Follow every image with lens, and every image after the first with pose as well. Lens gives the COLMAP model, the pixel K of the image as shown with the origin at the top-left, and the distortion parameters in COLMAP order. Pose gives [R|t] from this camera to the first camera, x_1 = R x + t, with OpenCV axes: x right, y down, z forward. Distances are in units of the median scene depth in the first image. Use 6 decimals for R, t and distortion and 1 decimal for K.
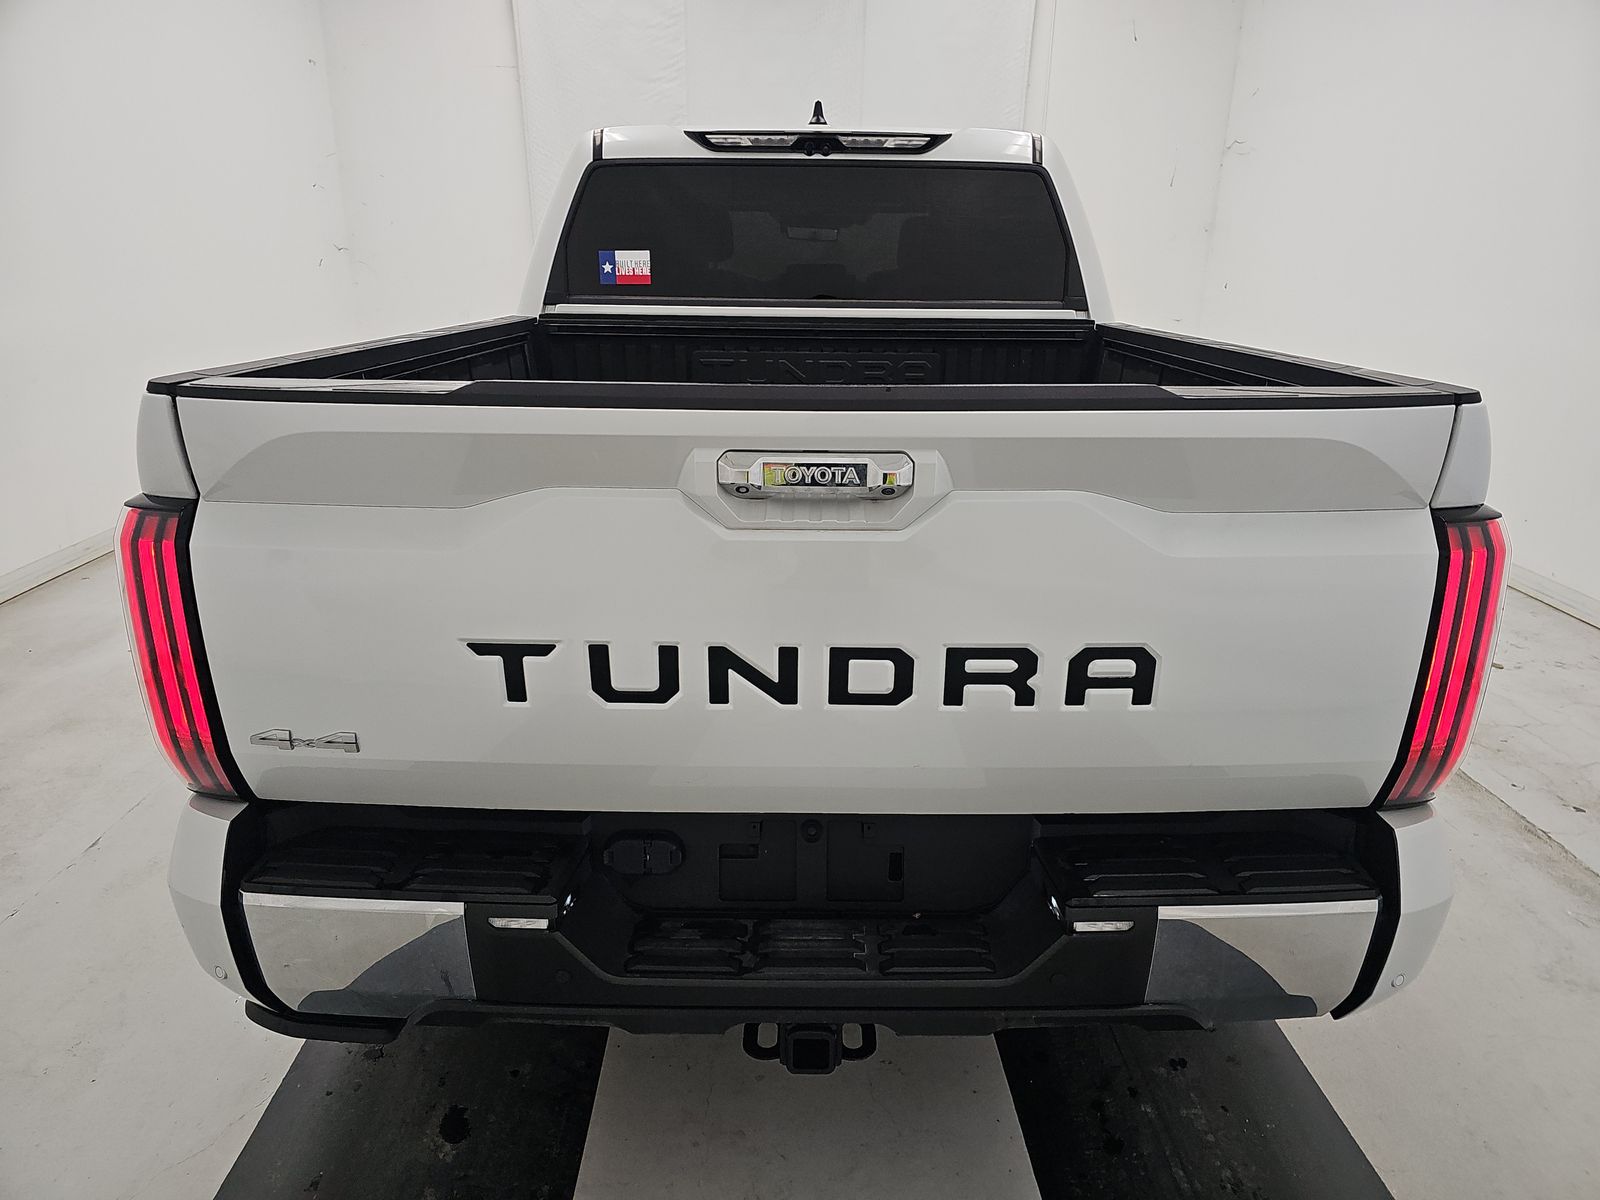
lens RADIAL K [[1064.7, 0, 812.9], [0, 1064.7, 597.1], [0, 0, 1]] dist [0.056573, -0.051921]
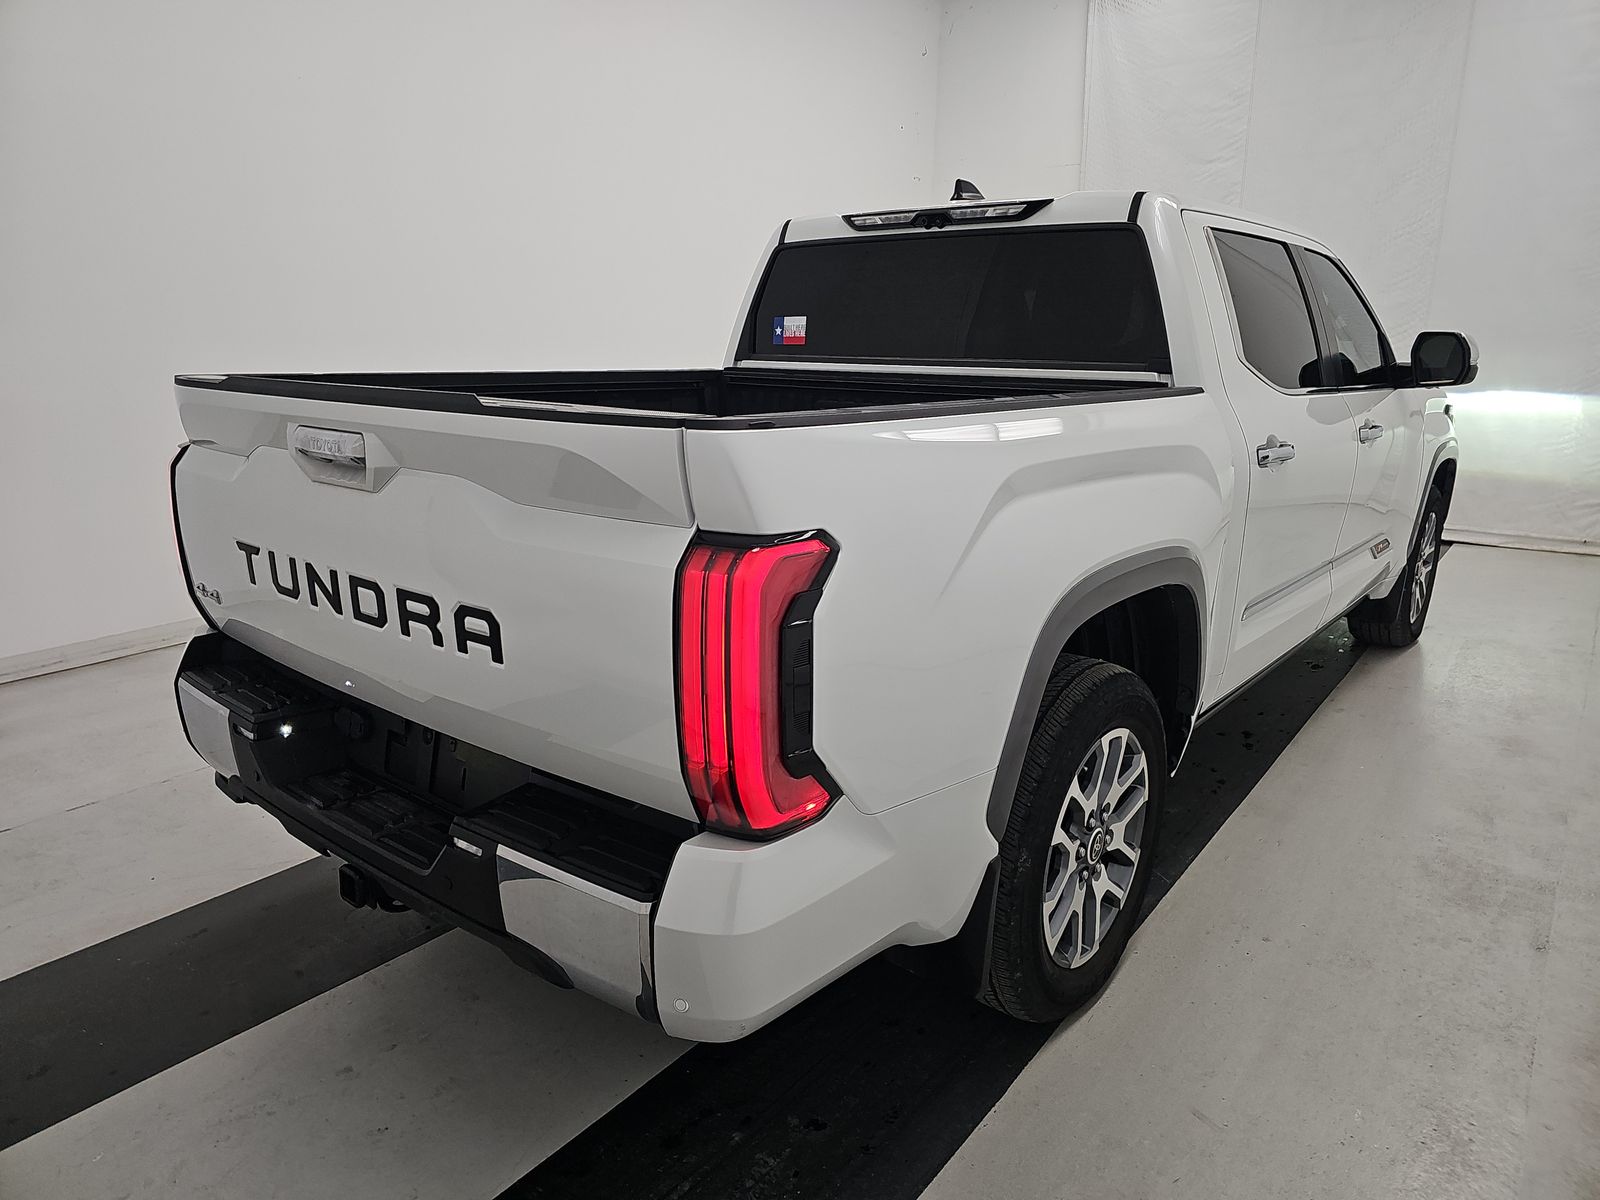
lens RADIAL K [[1064.7, 0, 796.8], [0, 1064.7, 569.5], [0, 0, 1]] dist [0.056573, -0.051921]
pose [[0.769982, 0.135979, -0.623407, 0.621114], [-0.197345, 0.979875, -0.030012, -0.015075], [0.606780, 0.146135, 0.781321, 0.123505]]
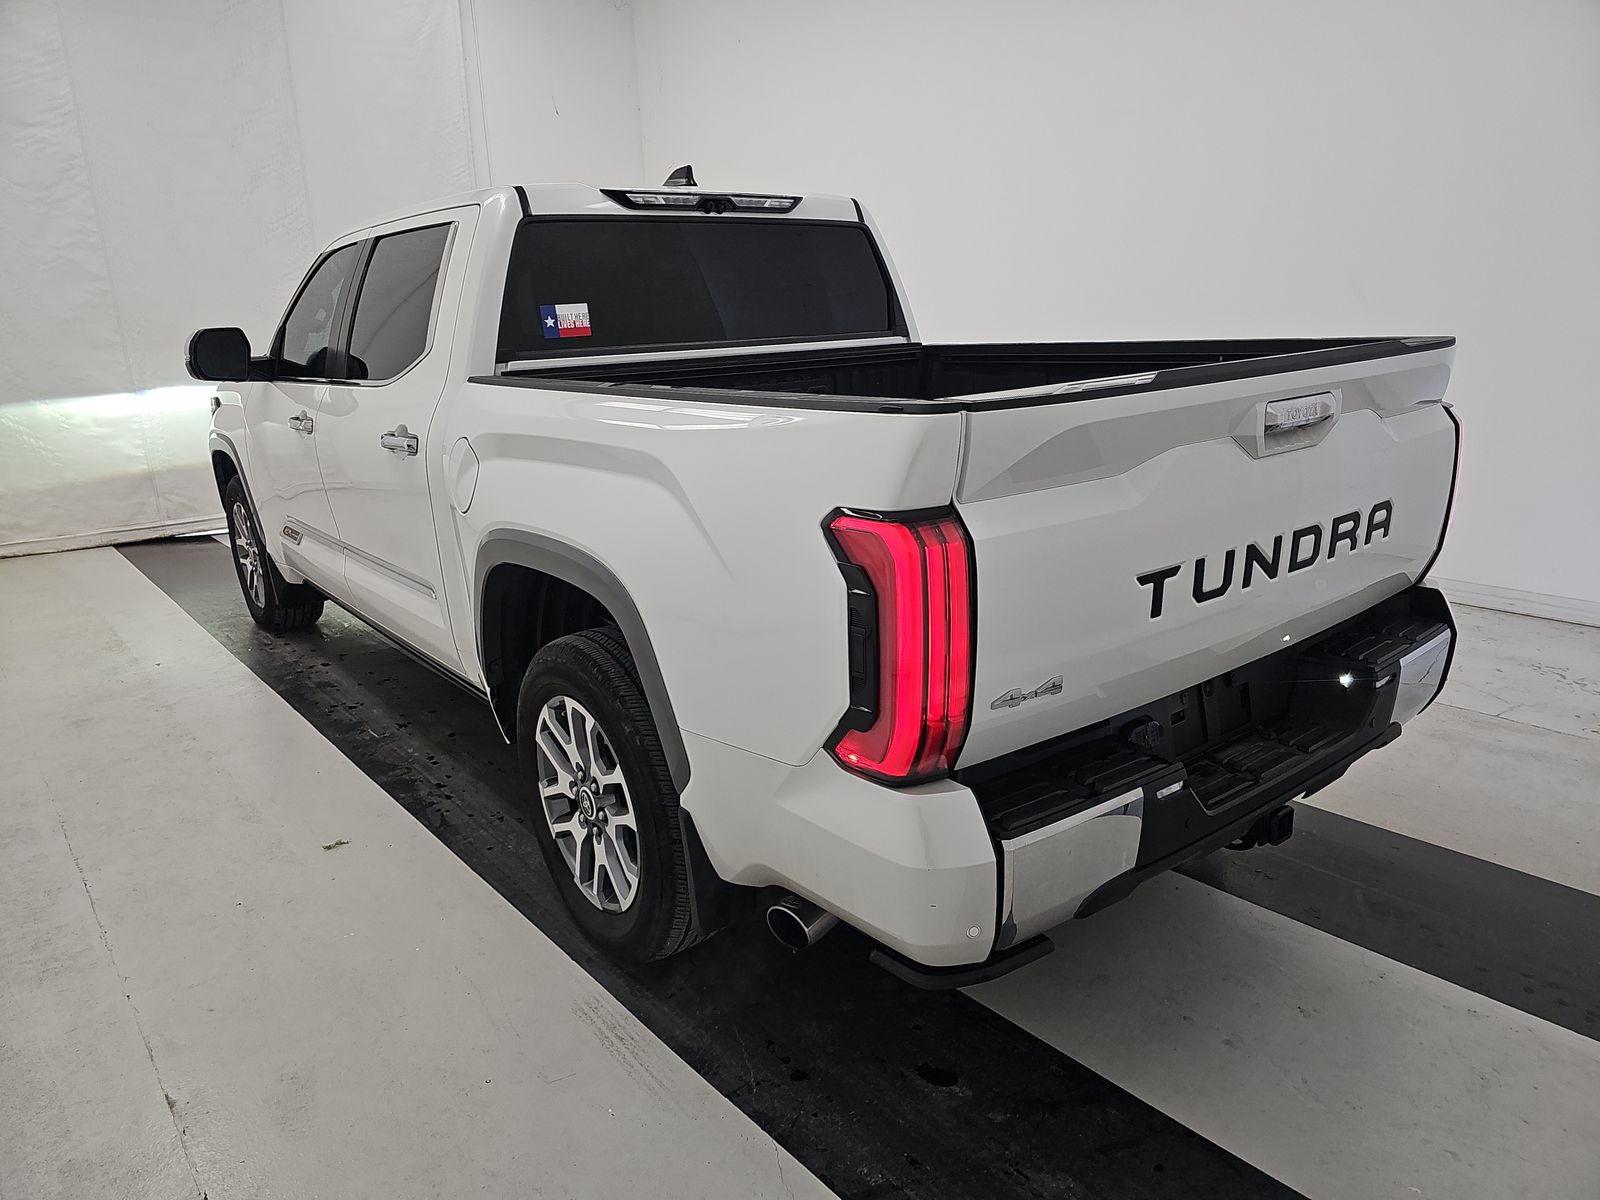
lens RADIAL K [[1064.7, 0, 806.8], [0, 1064.7, 593.2], [0, 0, 1]] dist [0.056573, -0.051921]
pose [[0.783226, -0.200967, 0.588362, -0.660682], [0.233685, 0.972087, 0.020955, -0.027781], [-0.576150, 0.121078, 0.808326, 0.089653]]
